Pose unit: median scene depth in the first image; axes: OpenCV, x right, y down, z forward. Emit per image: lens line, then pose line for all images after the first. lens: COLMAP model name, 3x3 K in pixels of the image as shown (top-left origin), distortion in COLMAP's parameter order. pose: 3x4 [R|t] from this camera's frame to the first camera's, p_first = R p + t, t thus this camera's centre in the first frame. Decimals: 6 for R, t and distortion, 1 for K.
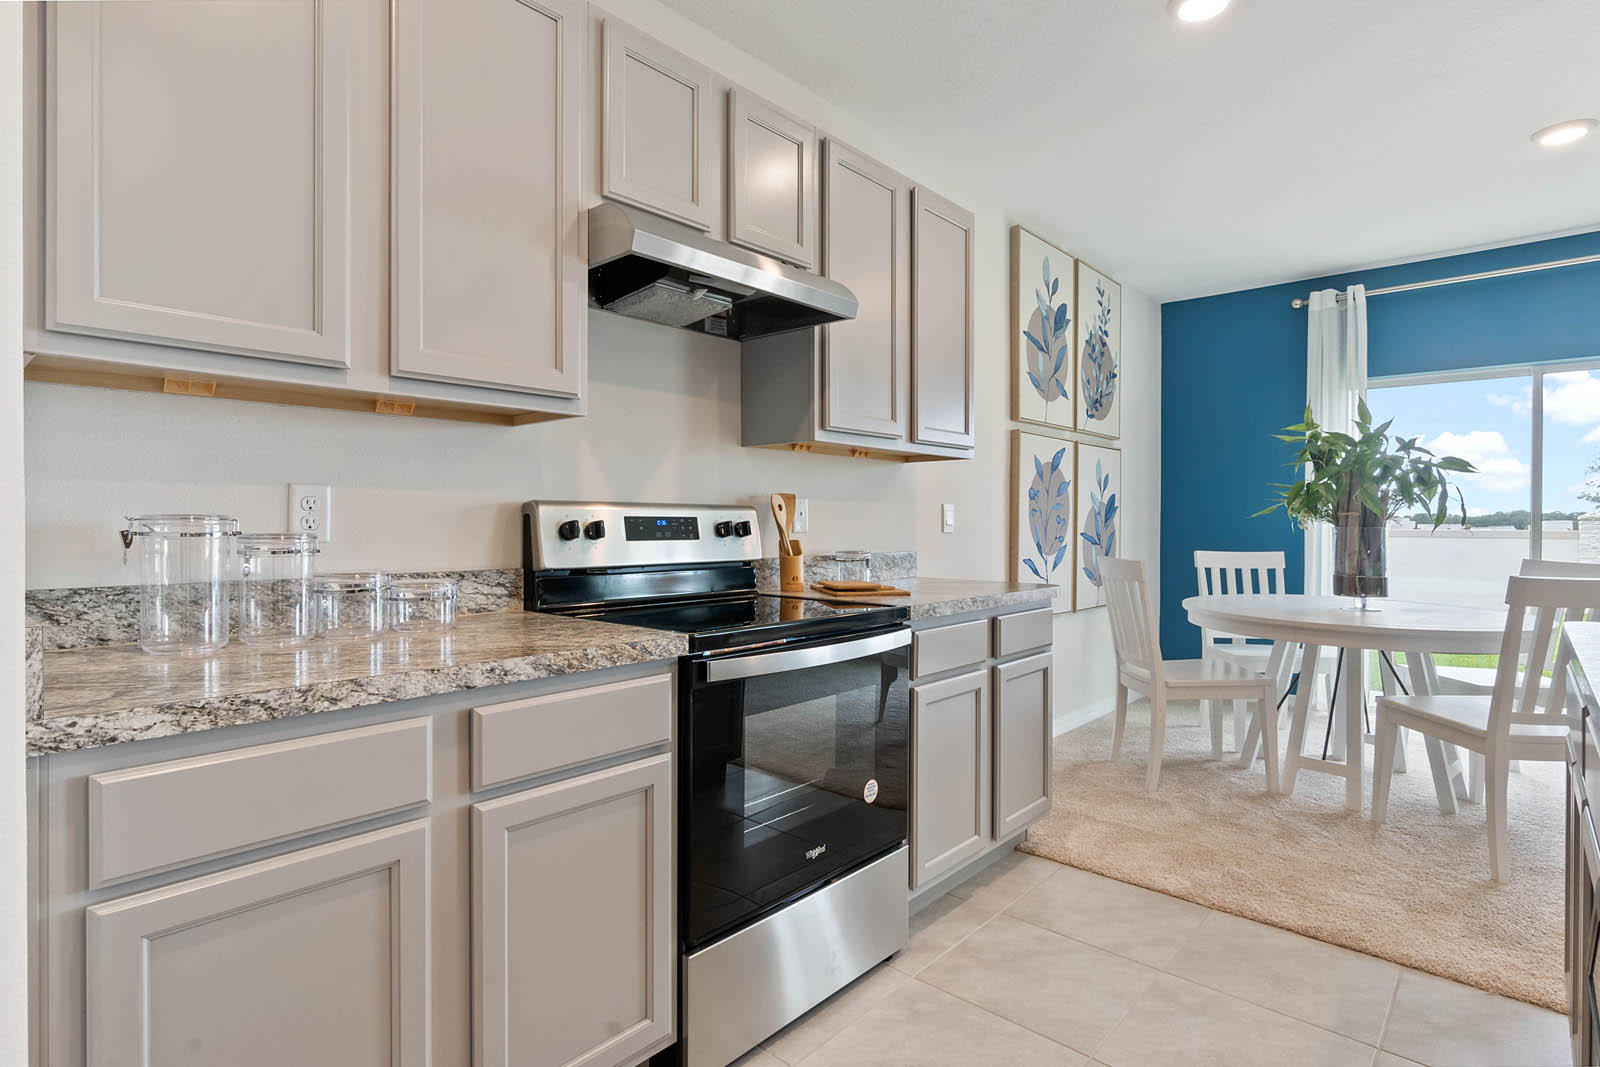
lens RADIAL K [[814.3, 0, 792.6], [0, 814.3, 526.4], [0, 0, 1]] dist [-0.003023, 0.000075]
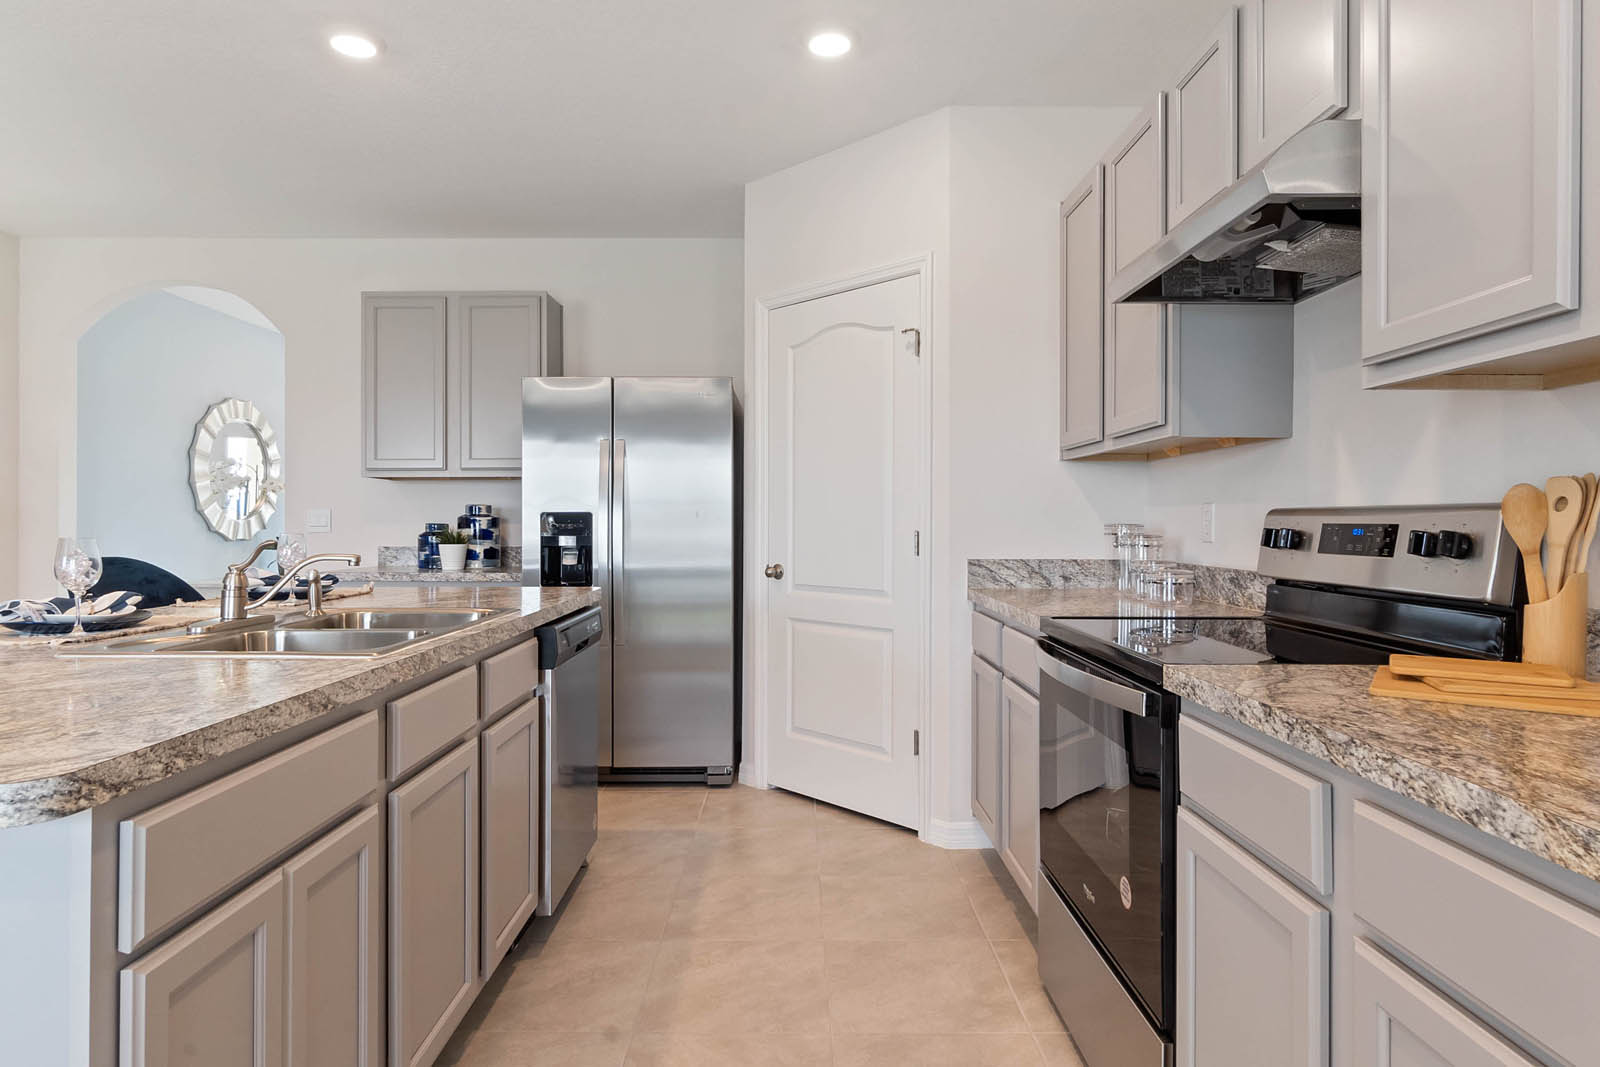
lens RADIAL K [[900.8, 0, 785.6], [0, 900.8, 519.8], [0, 0, 1]] dist [0.005403, 0.000494]
pose [[-0.747735, -0.006804, -0.663962, 0.745897], [-0.009600, 0.999954, 0.000564, -0.010570], [0.663927, 0.006795, -0.747766, 1.195655]]
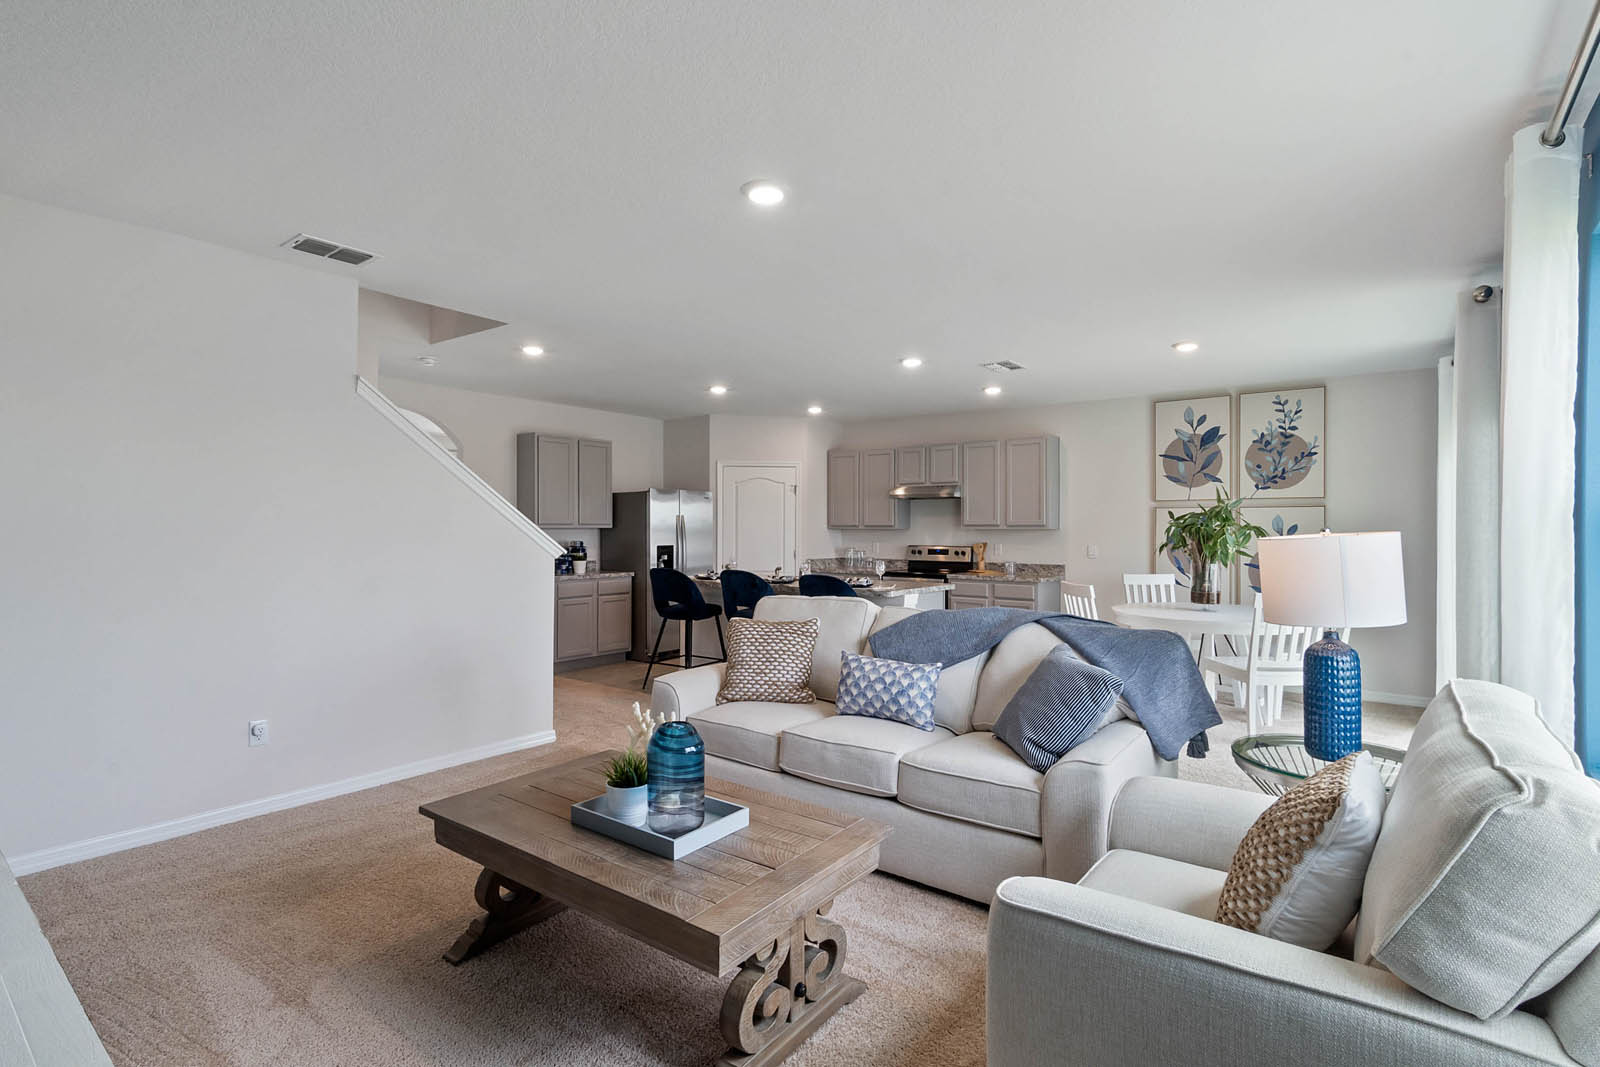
lens RADIAL K [[761.8, 0, 772.6], [0, 761.8, 533.7], [0, 0, 1]] dist [-0.006026, 0.001308]
pose [[0.047607, 0.001911, -0.998864, 3.294321], [-0.009085, 0.999958, 0.001480, -0.080498], [0.998825, 0.009004, 0.047623, 0.014429]]
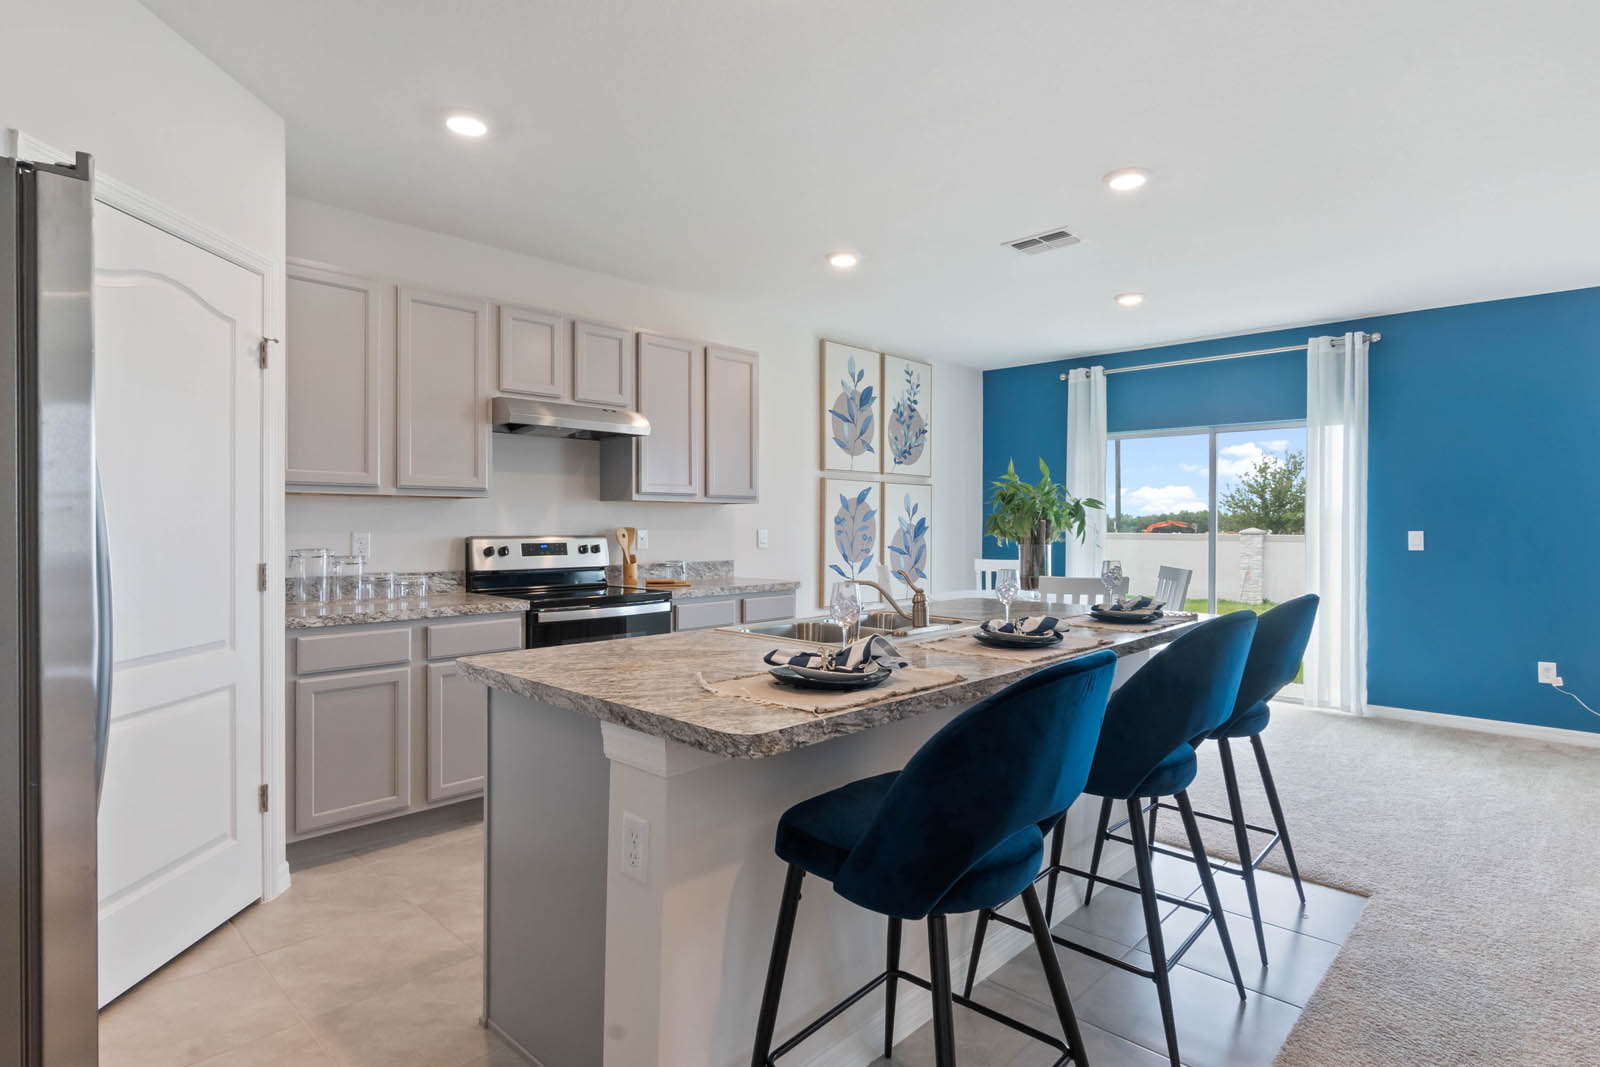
lens RADIAL K [[841.4, 0, 803.9], [0, 841.4, 530.3], [0, 0, 1]] dist [-0.001069, -0.000744]
pose [[0.999668, -0.000103, -0.025749, 0.451461], [0.000173, 0.999996, 0.002718, -0.043453], [0.025749, -0.002722, 0.999665, -0.847507]]
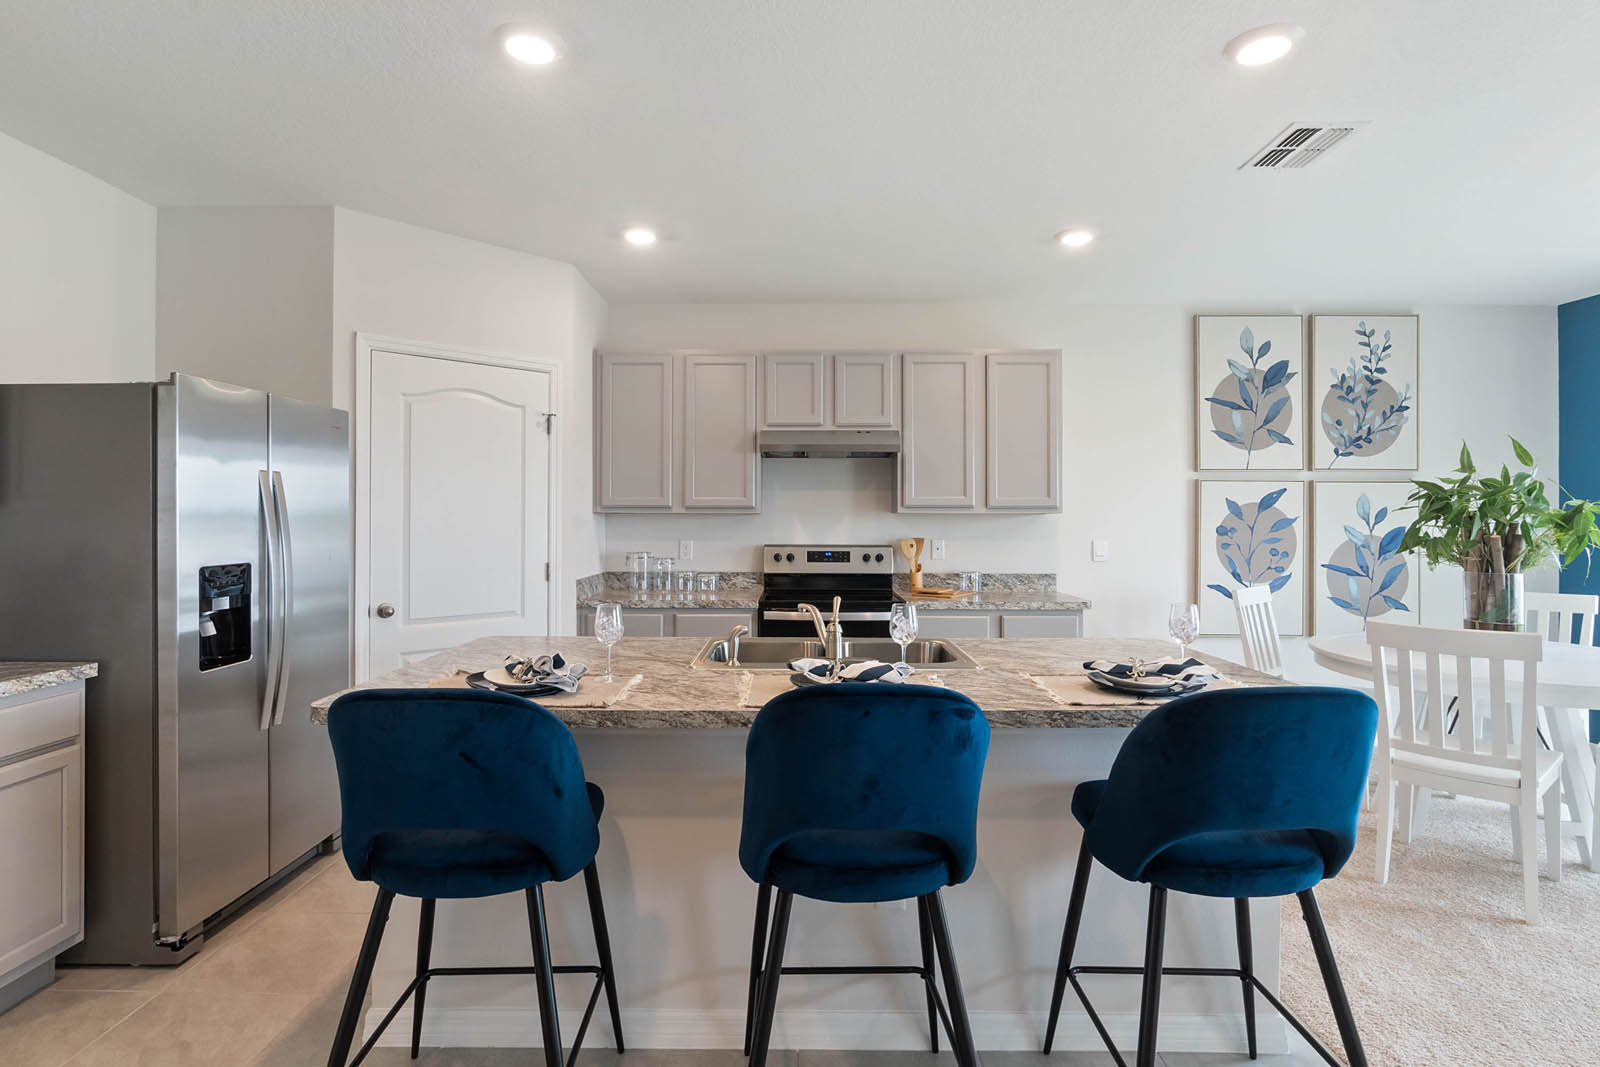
lens RADIAL K [[814.3, 0, 789.6], [0, 814.3, 513.4], [0, 0, 1]] dist [-0.003023, 0.000075]
pose [[0.658312, -0.004698, -0.752730, 1.289109], [-0.004991, 0.999931, -0.010606, -0.082117], [0.752728, 0.010739, 0.658244, -0.447280]]
